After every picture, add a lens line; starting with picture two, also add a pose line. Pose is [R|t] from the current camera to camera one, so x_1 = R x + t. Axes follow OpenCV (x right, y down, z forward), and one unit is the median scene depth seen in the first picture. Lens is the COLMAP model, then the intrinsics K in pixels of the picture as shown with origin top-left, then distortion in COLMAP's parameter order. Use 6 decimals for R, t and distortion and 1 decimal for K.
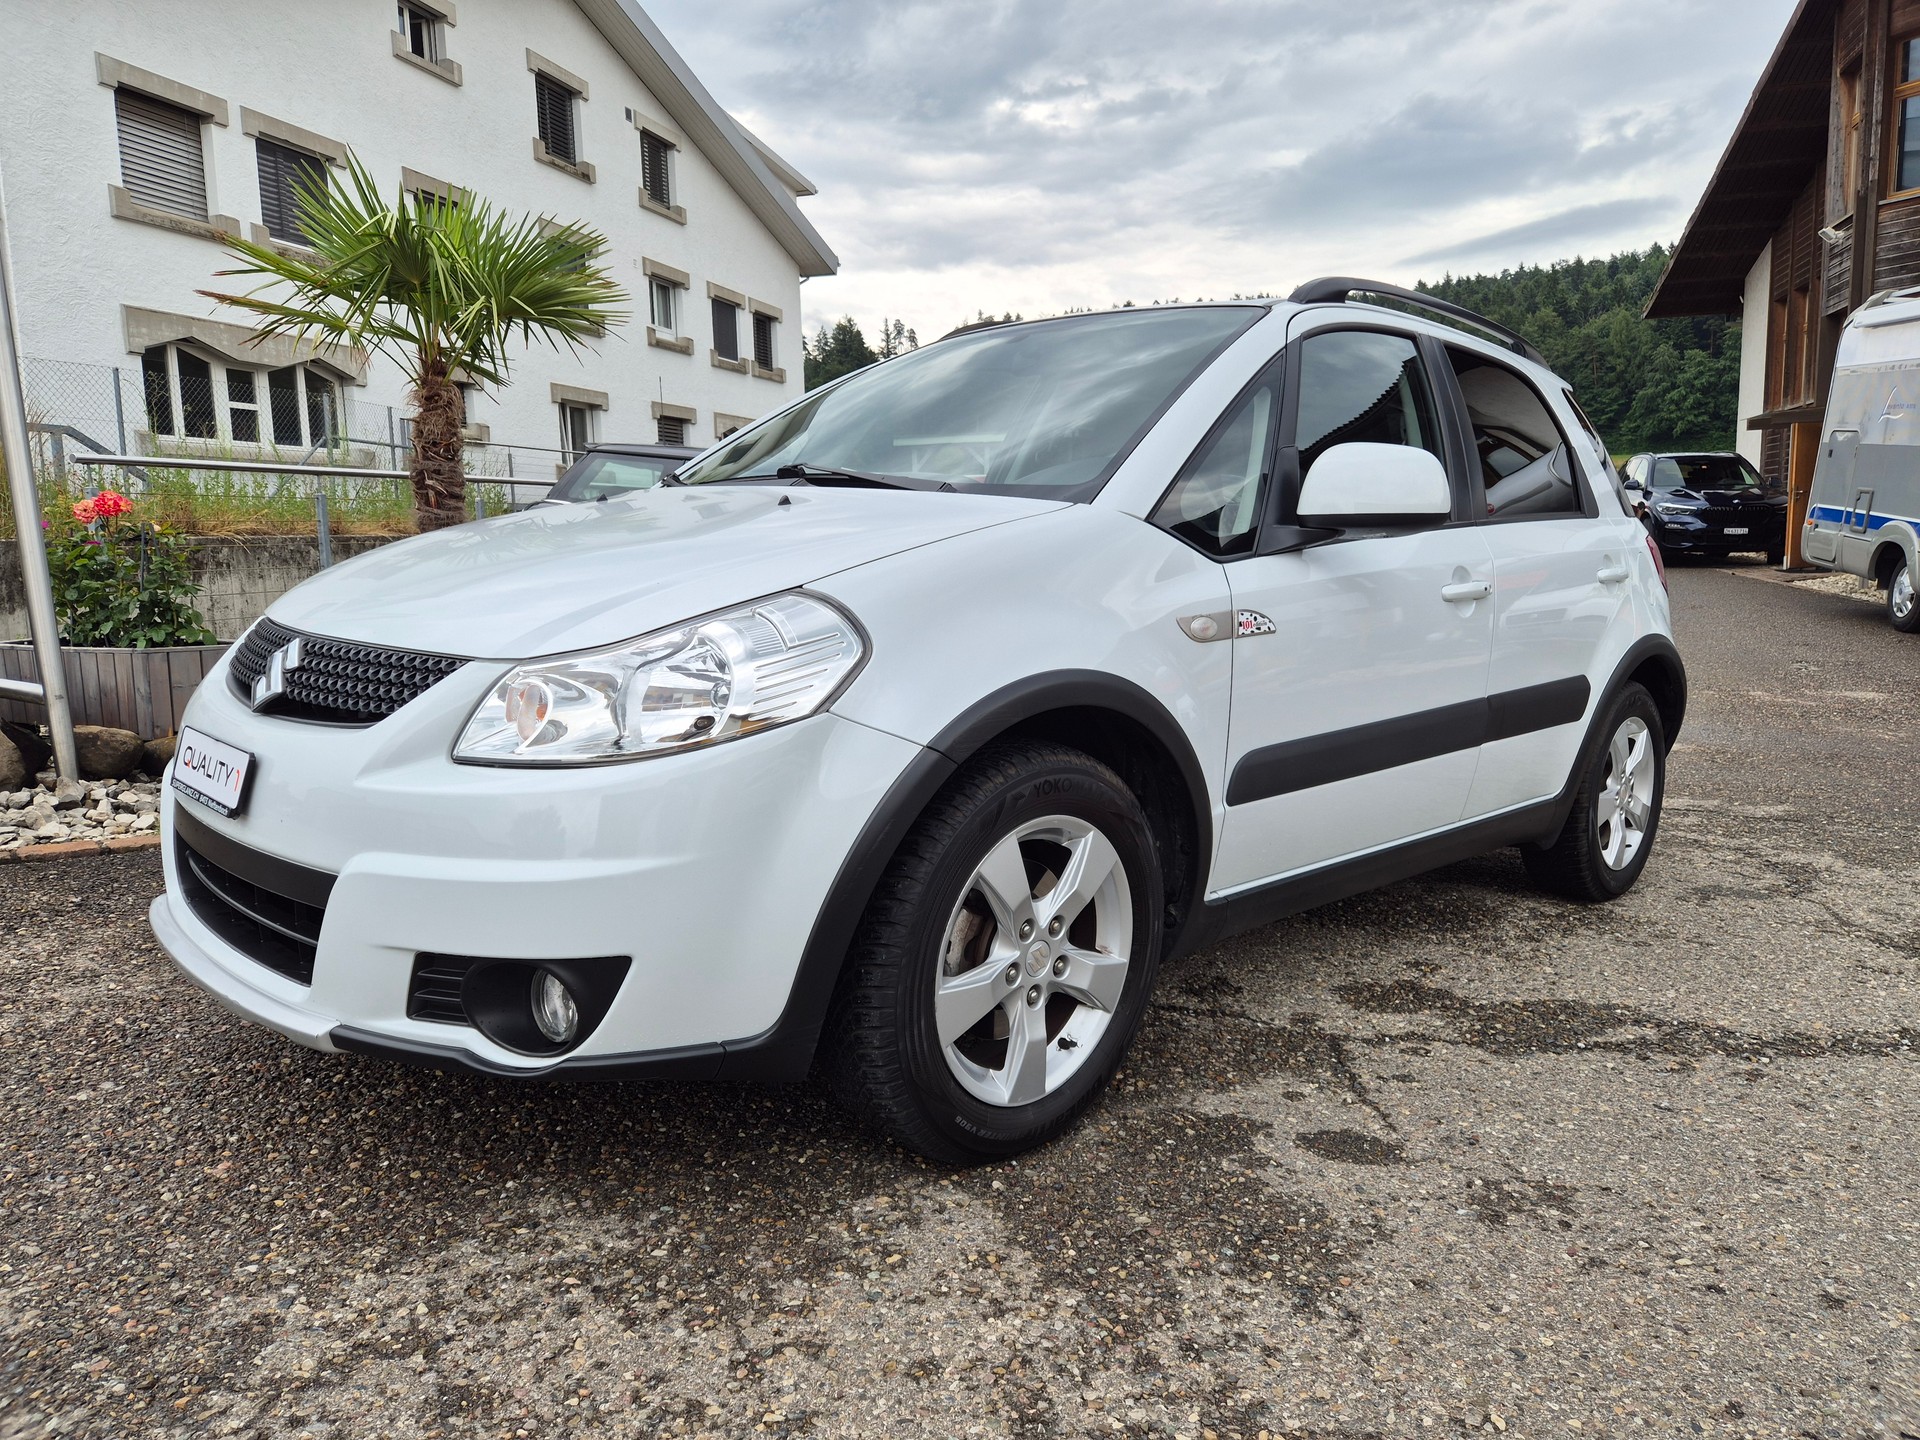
lens RADIAL K [[1305.9, 0, 962.2], [0, 1305.9, 691.2], [0, 0, 1]] dist [0.086281, -0.074635]
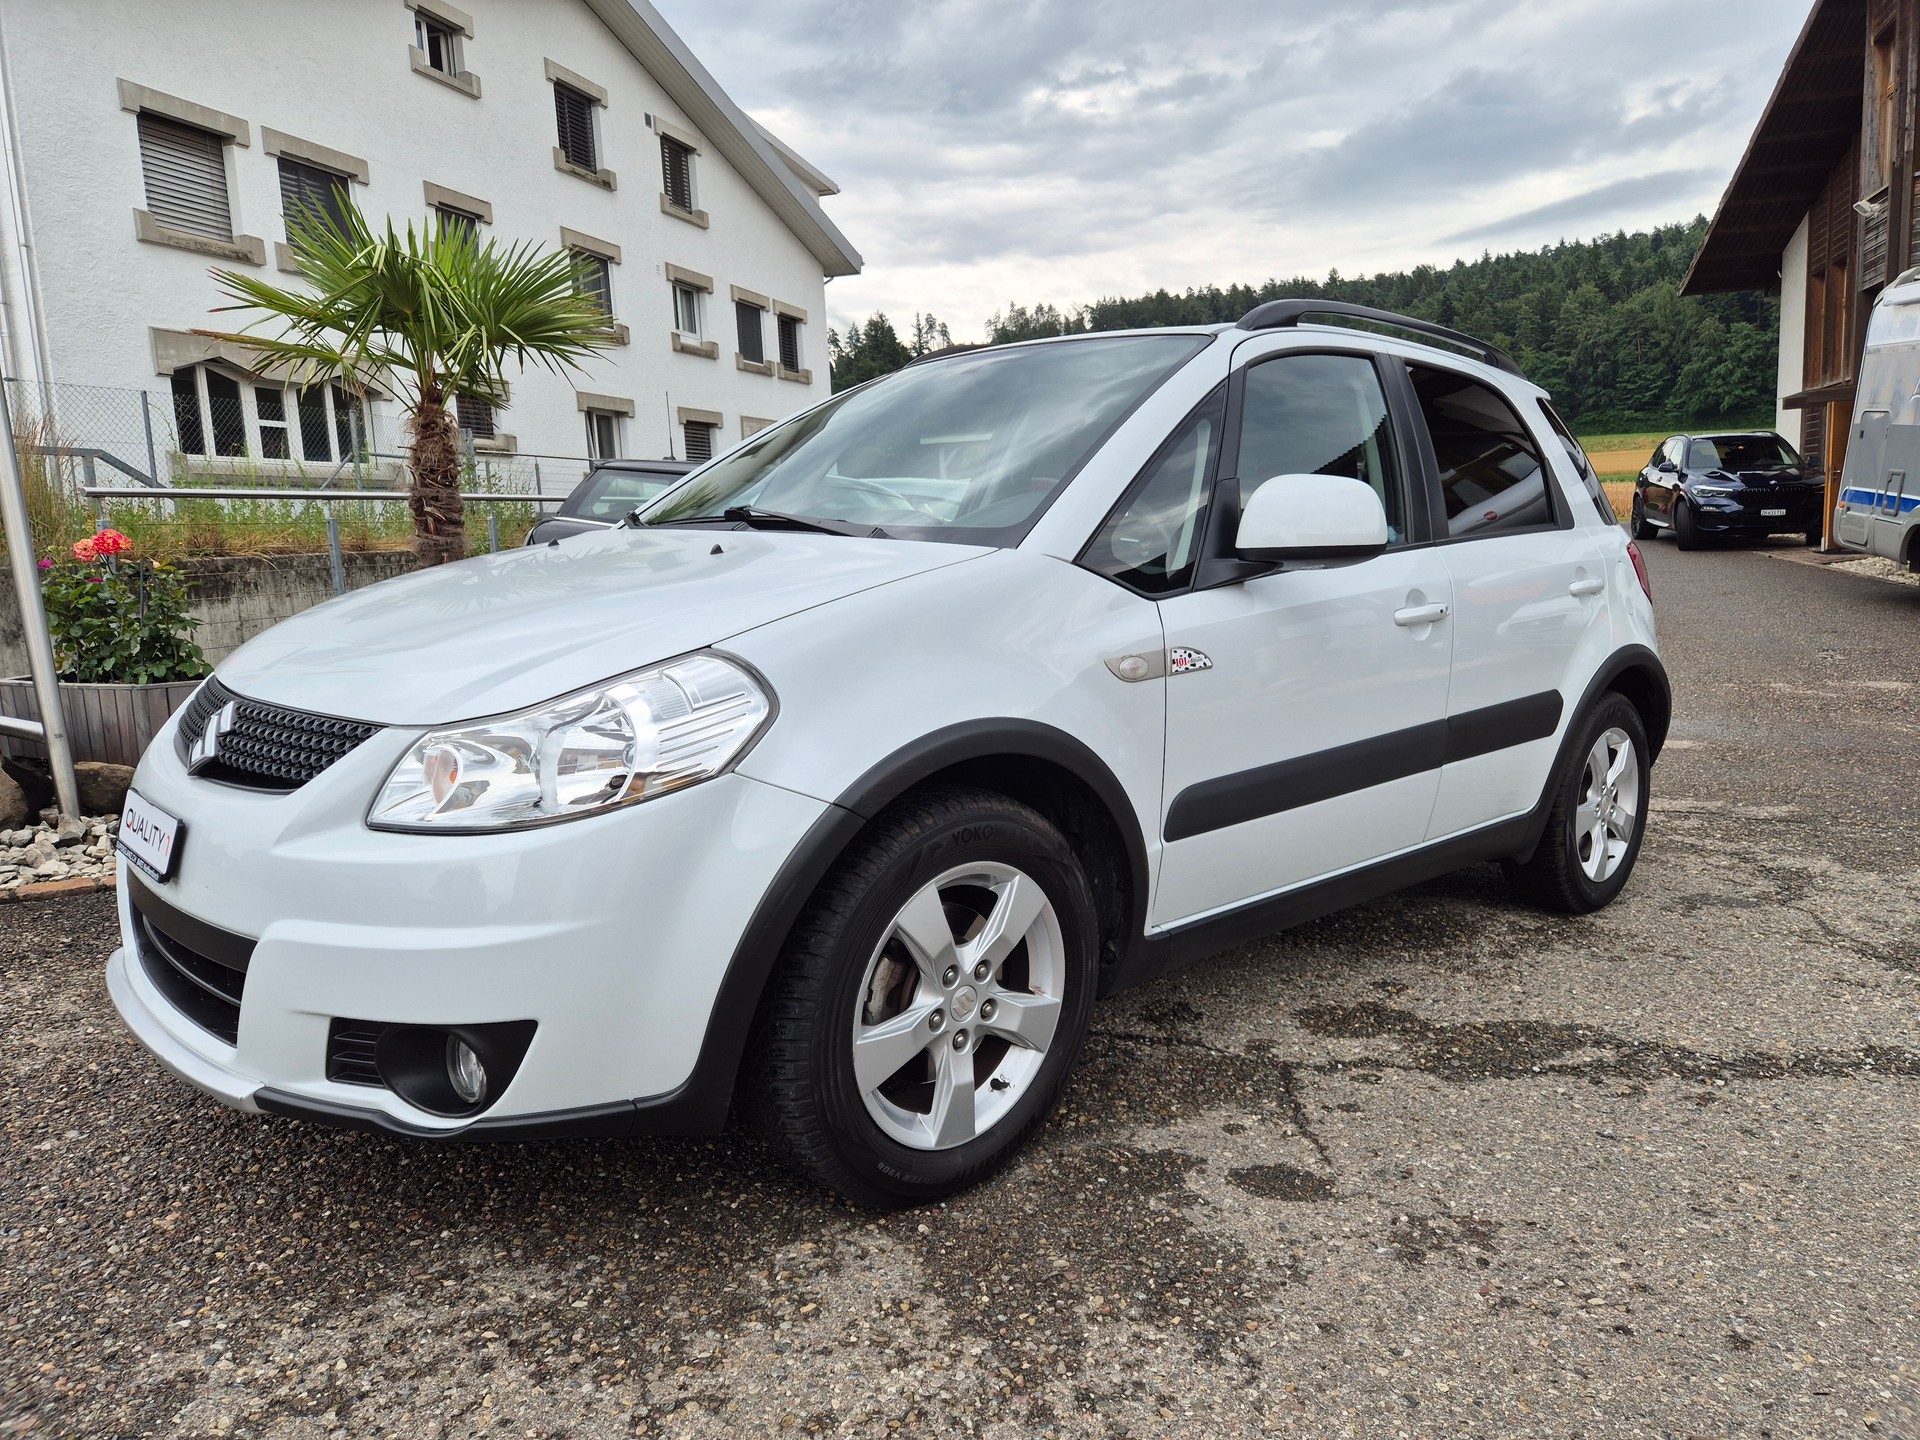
lens RADIAL K [[1307.5, 0, 968.2], [0, 1307.5, 701.7], [0, 0, 1]] dist [0.079122, -0.062559]
pose [[0.999497, -0.019336, -0.025139, 0.078336], [0.019637, 0.999738, 0.011789, -0.034794], [0.024905, -0.012277, 0.999614, -0.008299]]
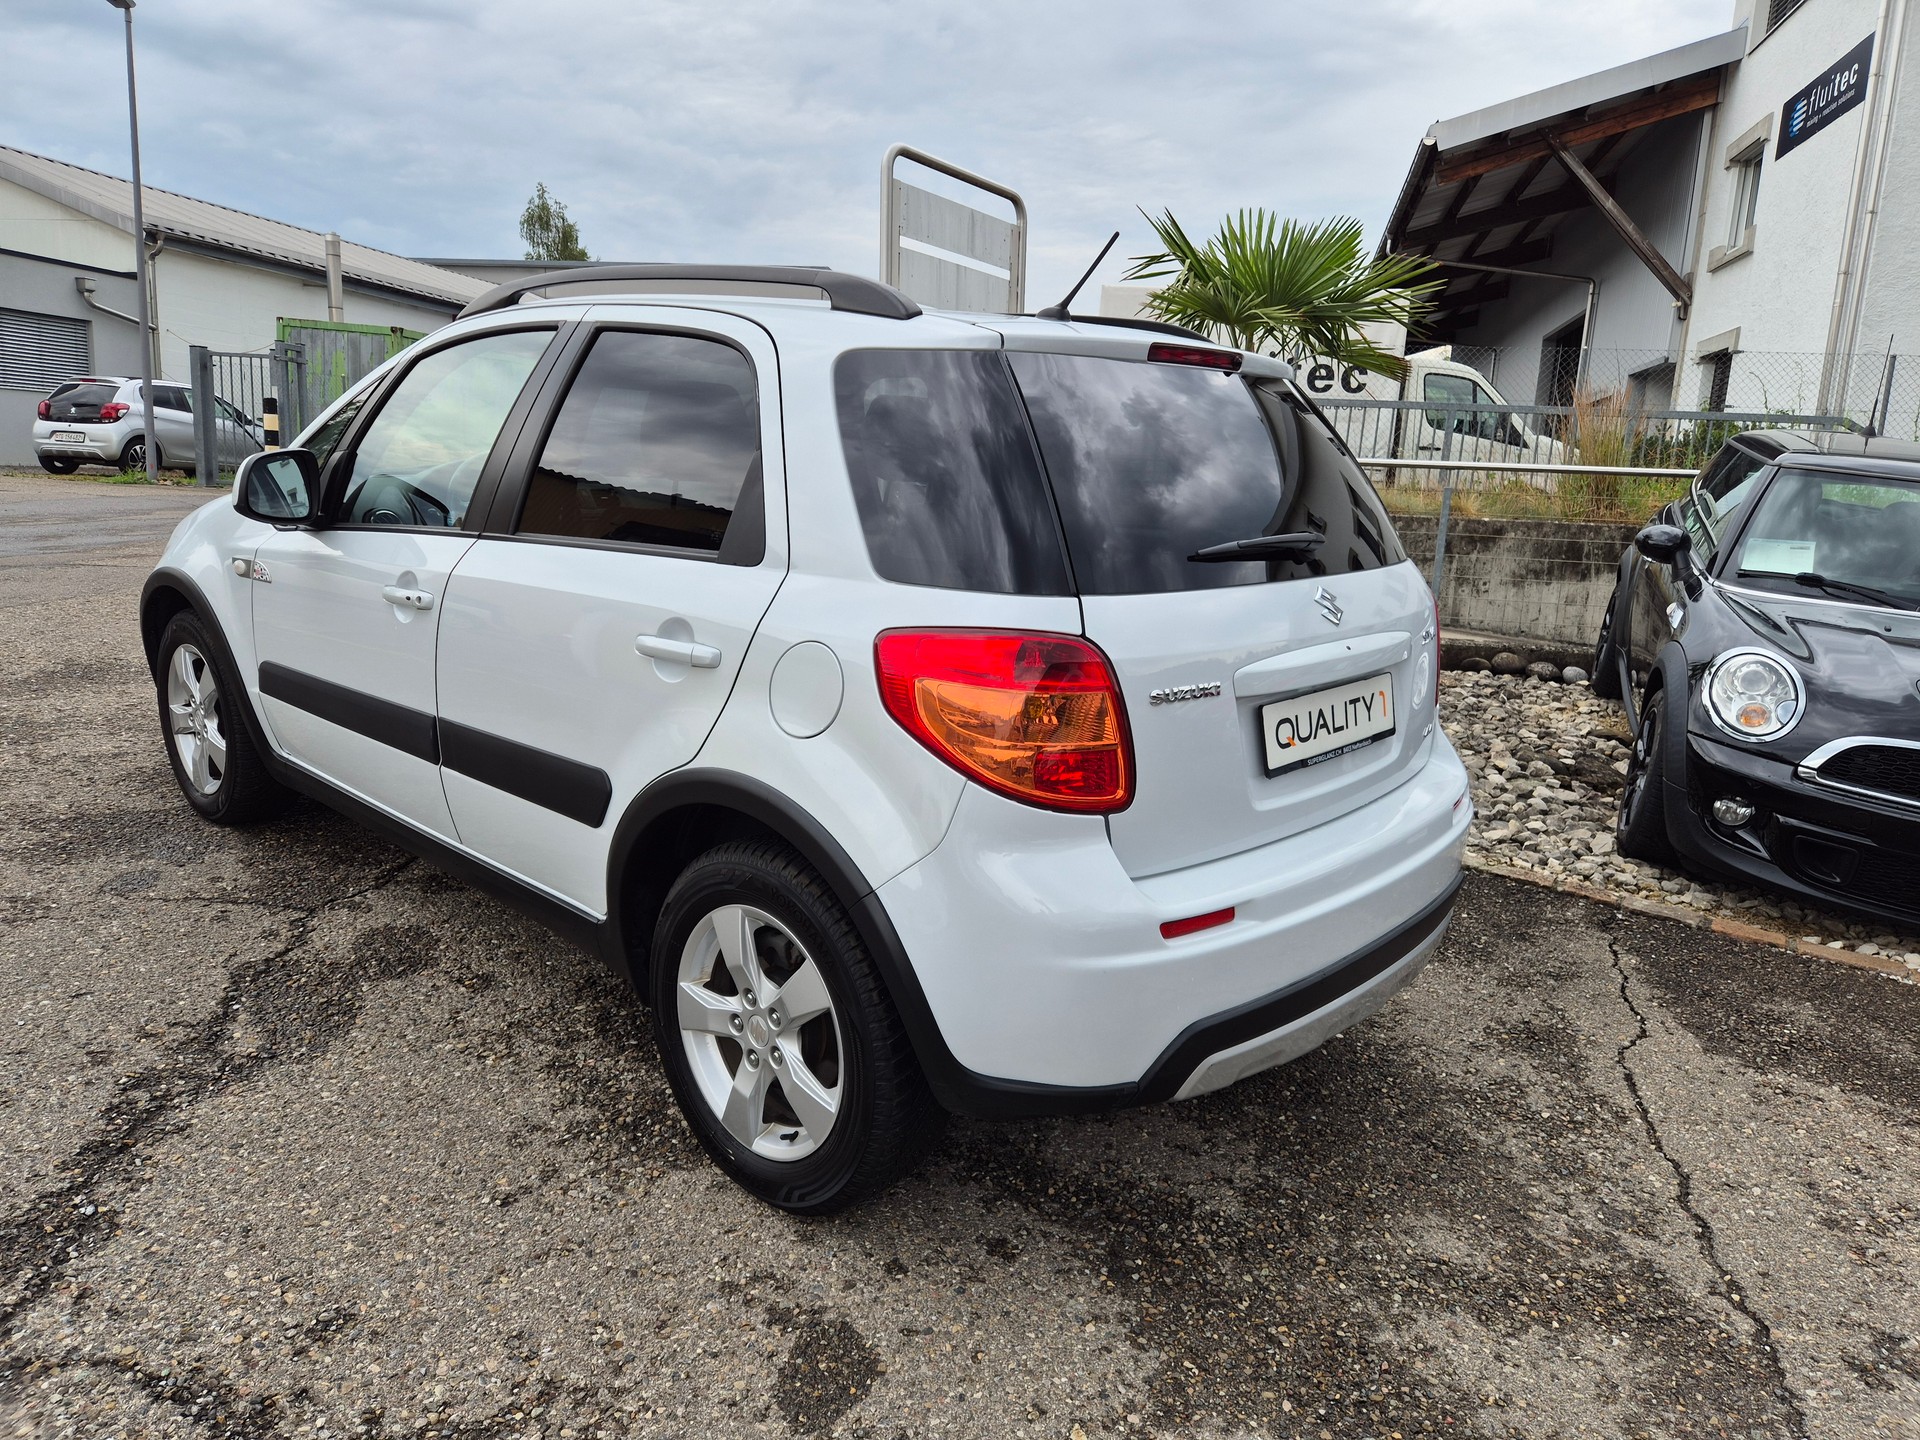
lens RADIAL K [[1307.5, 0, 968.2], [0, 1307.5, 701.7], [0, 0, 1]] dist [0.079122, -0.062559]
pose [[0.042794, 0.186393, -0.981543, 1.731510], [-0.170051, 0.969466, 0.176686, -0.307276], [0.984506, 0.159351, 0.073183, 1.681490]]
